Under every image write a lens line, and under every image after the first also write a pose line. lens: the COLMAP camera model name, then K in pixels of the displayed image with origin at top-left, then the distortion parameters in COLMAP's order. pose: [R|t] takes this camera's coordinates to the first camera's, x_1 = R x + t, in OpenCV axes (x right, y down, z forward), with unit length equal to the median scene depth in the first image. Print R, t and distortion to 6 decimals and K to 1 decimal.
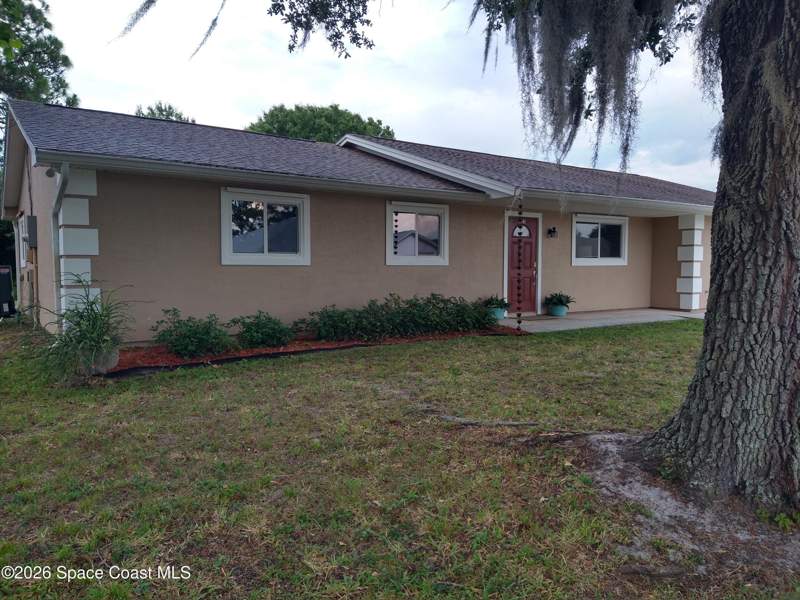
lens RADIAL K [[596.0, 0, 400.0], [0, 596.0, 300.0], [0, 0, 1]] dist [0.109160, -0.152414]
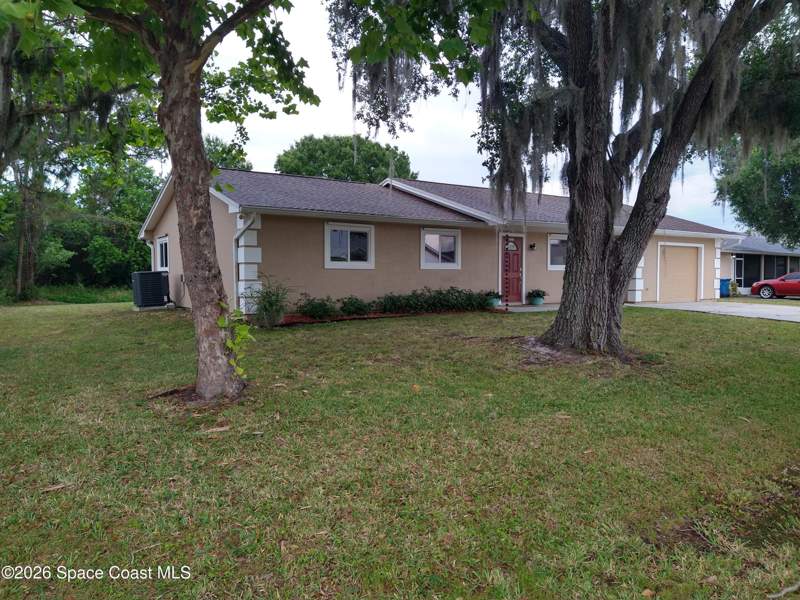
lens RADIAL K [[596.0, 0, 400.0], [0, 596.0, 300.0], [0, 0, 1]] dist [0.109160, -0.152414]
pose [[0.999914, -0.002075, -0.012981, -0.053244], [0.001822, 0.999810, -0.019425, 0.048002], [0.013019, 0.019399, 0.999727, -0.504918]]
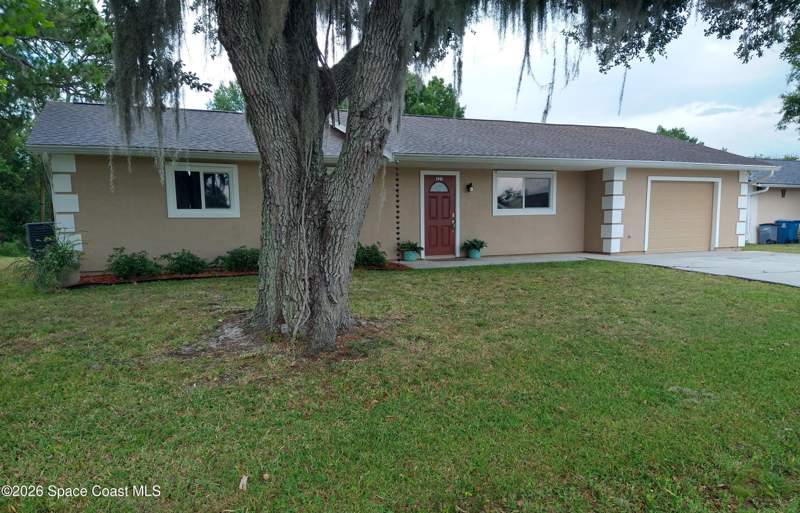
lens RADIAL K [[599.4, 0, 401.0], [0, 599.4, 299.0], [0, 0, 1]] dist [0.085292, -0.109494]
pose [[0.981974, 0.008343, -0.188830, 0.399155], [0.004839, 0.997588, 0.069242, 0.027937], [0.188953, -0.068908, 0.979566, -0.236580]]
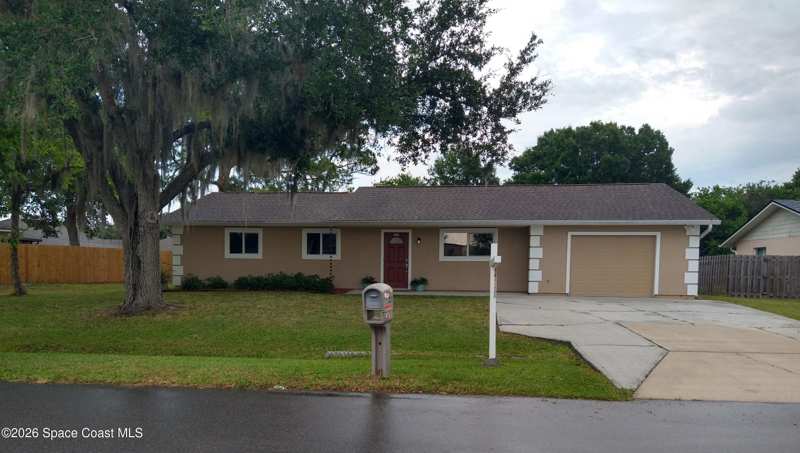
lens RADIAL K [[600.7, 0, 401.5], [0, 600.7, 298.6], [0, 0, 1]] dist [0.090663, 0.000196]
pose [[0.741590, 0.044808, -0.669356, 1.539784], [-0.048754, 0.998728, 0.012842, 0.032728], [0.669080, 0.023110, 0.742831, -0.302783]]
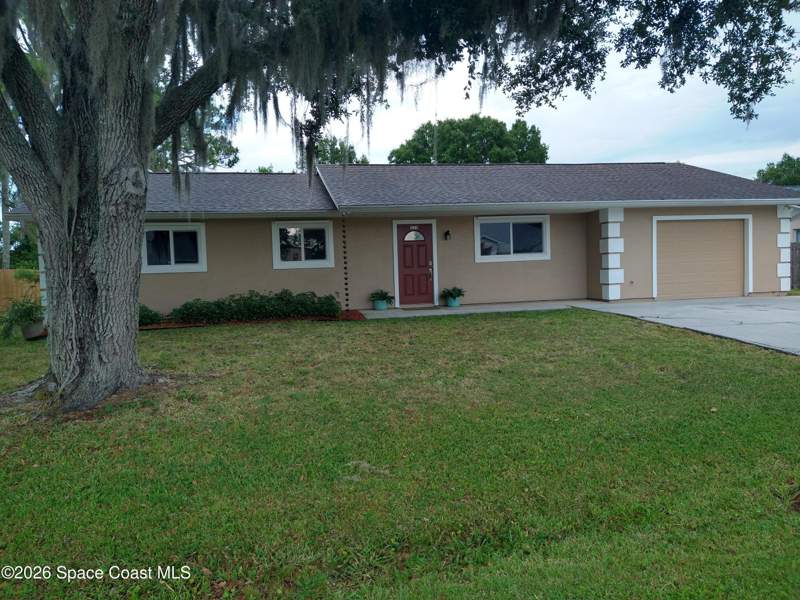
lens RADIAL K [[596.0, 0, 400.0], [0, 596.0, 300.0], [0, 0, 1]] dist [0.109160, -0.152414]
pose [[0.916994, -0.013603, -0.398670, 0.724909], [0.014206, 0.999898, -0.001443, 0.015894], [0.398649, -0.004340, 0.917093, -0.114793]]
